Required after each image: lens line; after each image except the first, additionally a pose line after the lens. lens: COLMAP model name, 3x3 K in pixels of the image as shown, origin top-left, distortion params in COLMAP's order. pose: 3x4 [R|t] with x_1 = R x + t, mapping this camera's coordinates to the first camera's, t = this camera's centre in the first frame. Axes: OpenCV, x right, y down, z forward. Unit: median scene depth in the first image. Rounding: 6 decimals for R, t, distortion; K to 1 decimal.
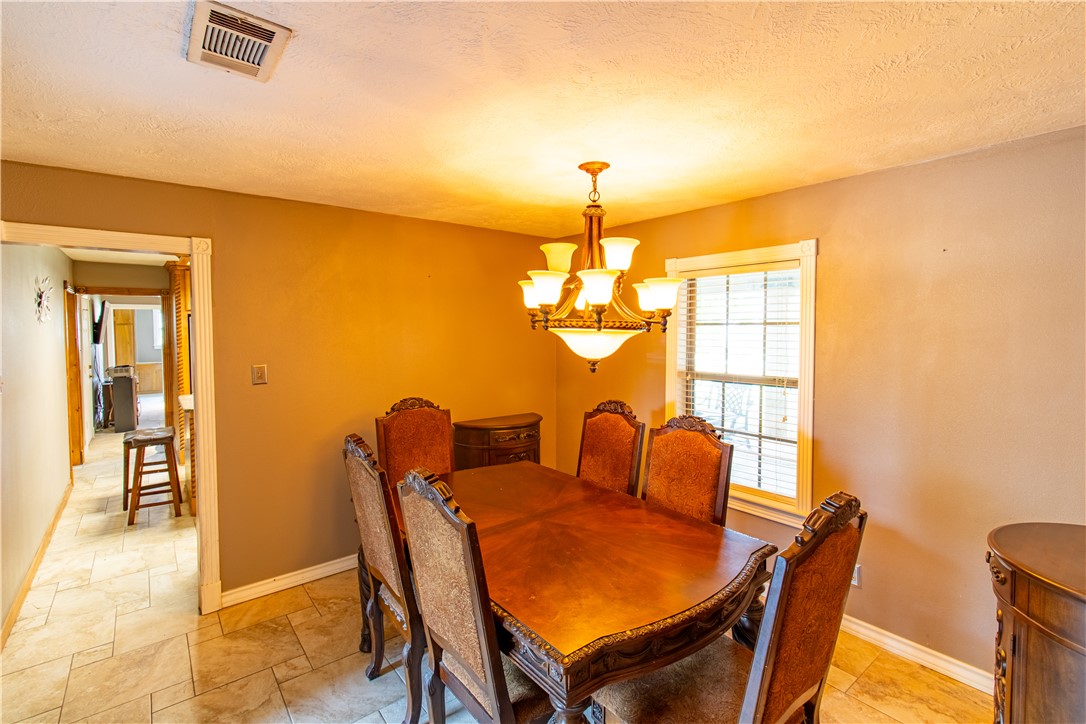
lens RADIAL K [[503.8, 0, 548.0], [0, 503.8, 342.7], [0, 0, 1]] dist [0.001314, 0.000078]
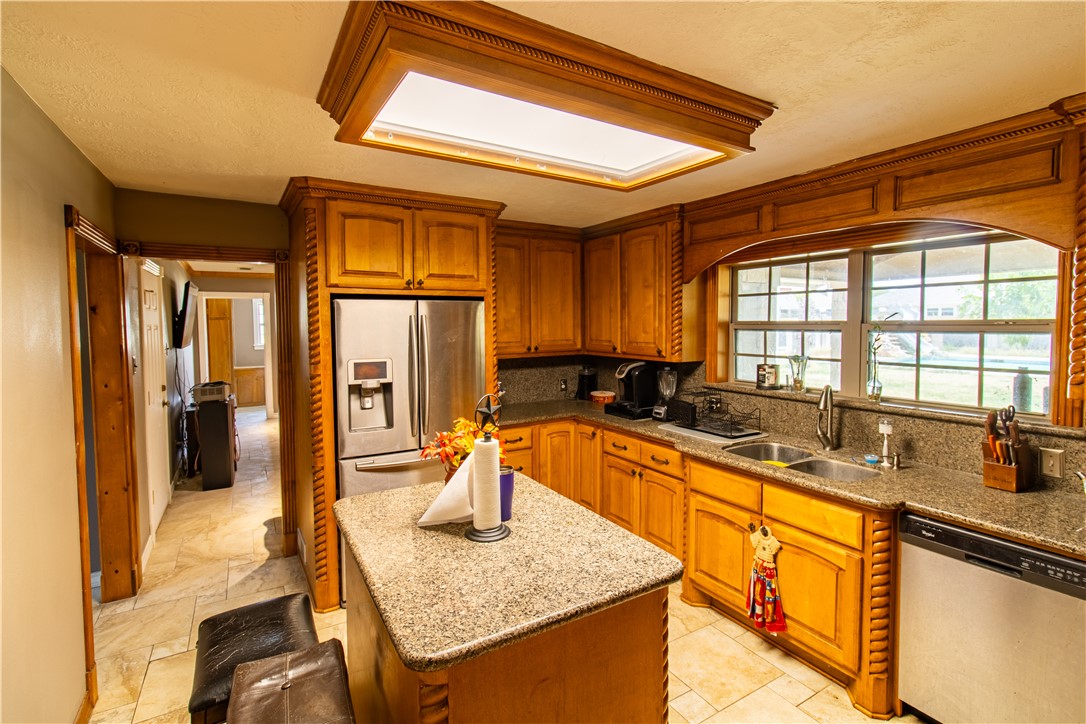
lens RADIAL K [[503.8, 0, 546.3], [0, 503.8, 343.2], [0, 0, 1]] dist [0.001314, 0.000078]
pose [[0.991420, 0.003450, -0.130673, -0.346373], [-0.002132, 0.999945, 0.010228, -0.011844], [0.130701, -0.009861, 0.991373, 0.427221]]
